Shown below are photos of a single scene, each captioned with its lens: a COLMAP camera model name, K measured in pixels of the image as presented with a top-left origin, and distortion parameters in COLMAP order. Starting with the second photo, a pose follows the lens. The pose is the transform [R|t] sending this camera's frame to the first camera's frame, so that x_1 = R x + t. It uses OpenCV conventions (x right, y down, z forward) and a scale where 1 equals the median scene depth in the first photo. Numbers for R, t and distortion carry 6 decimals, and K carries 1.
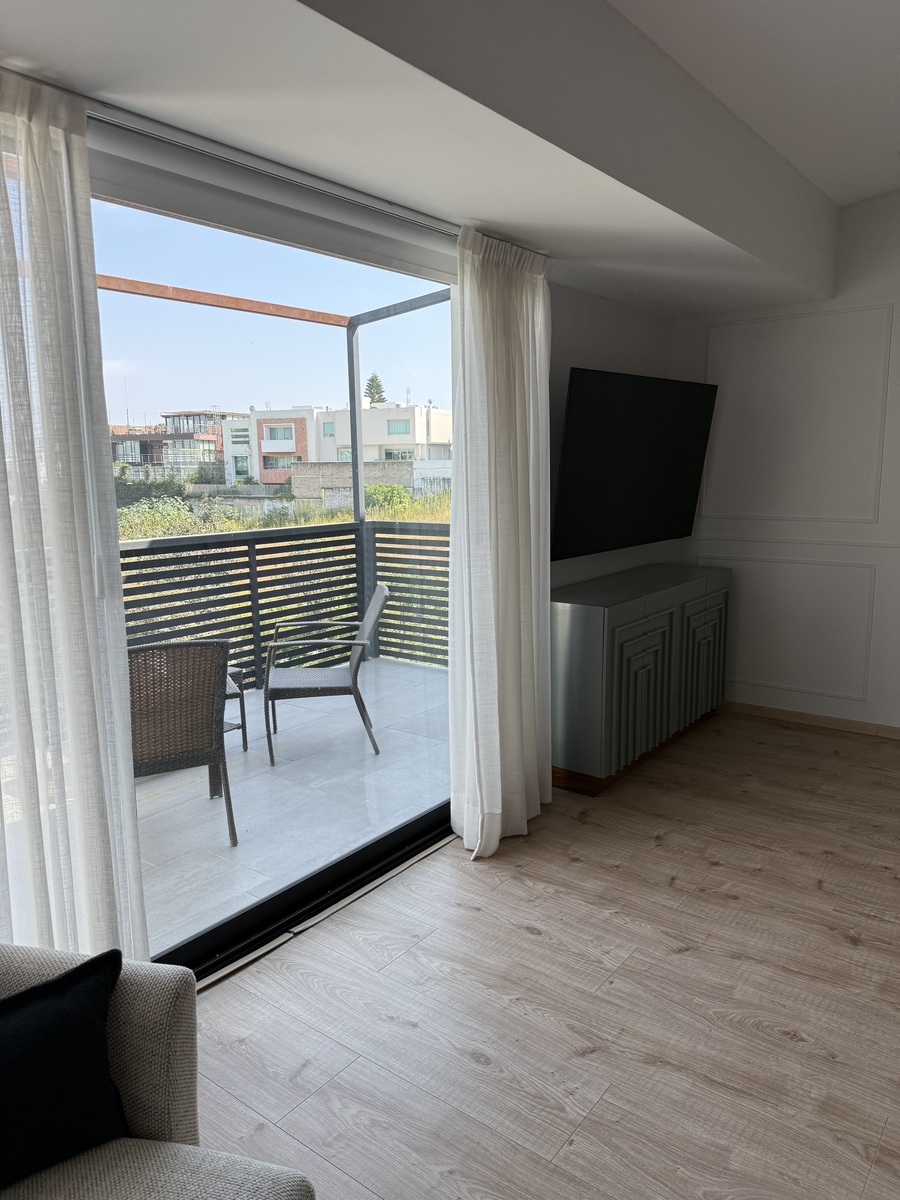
lens RADIAL K [[844.9, 0, 445.8], [0, 844.9, 598.8], [0, 0, 1]] dist [0.082352, -0.133212]
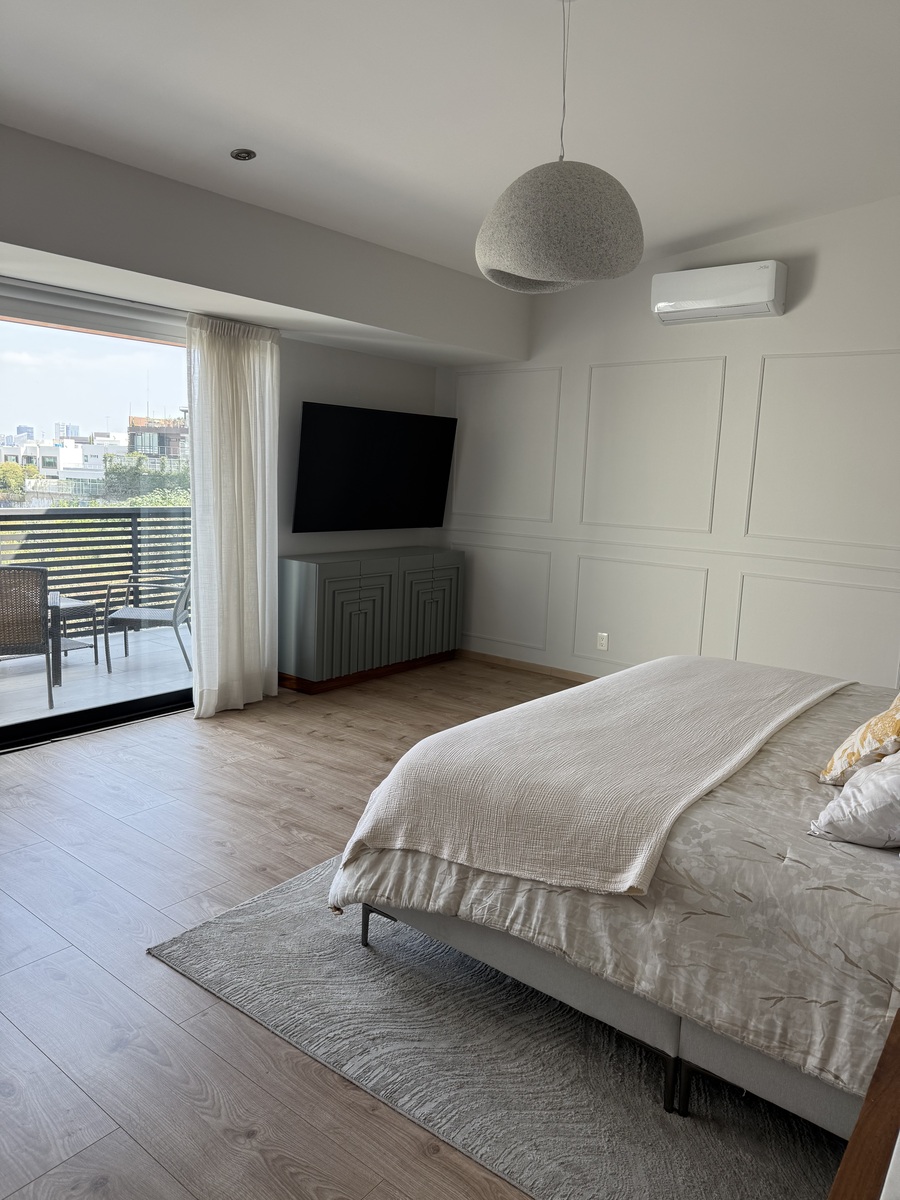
lens RADIAL K [[823.8, 0, 443.7], [0, 823.8, 594.5], [0, 0, 1]] dist [0.127719, -0.186965]
pose [[0.998544, 0.053496, -0.006974, 0.447039], [-0.053564, 0.998515, -0.009888, 0.069015], [0.006434, 0.010247, 0.999927, -0.472197]]
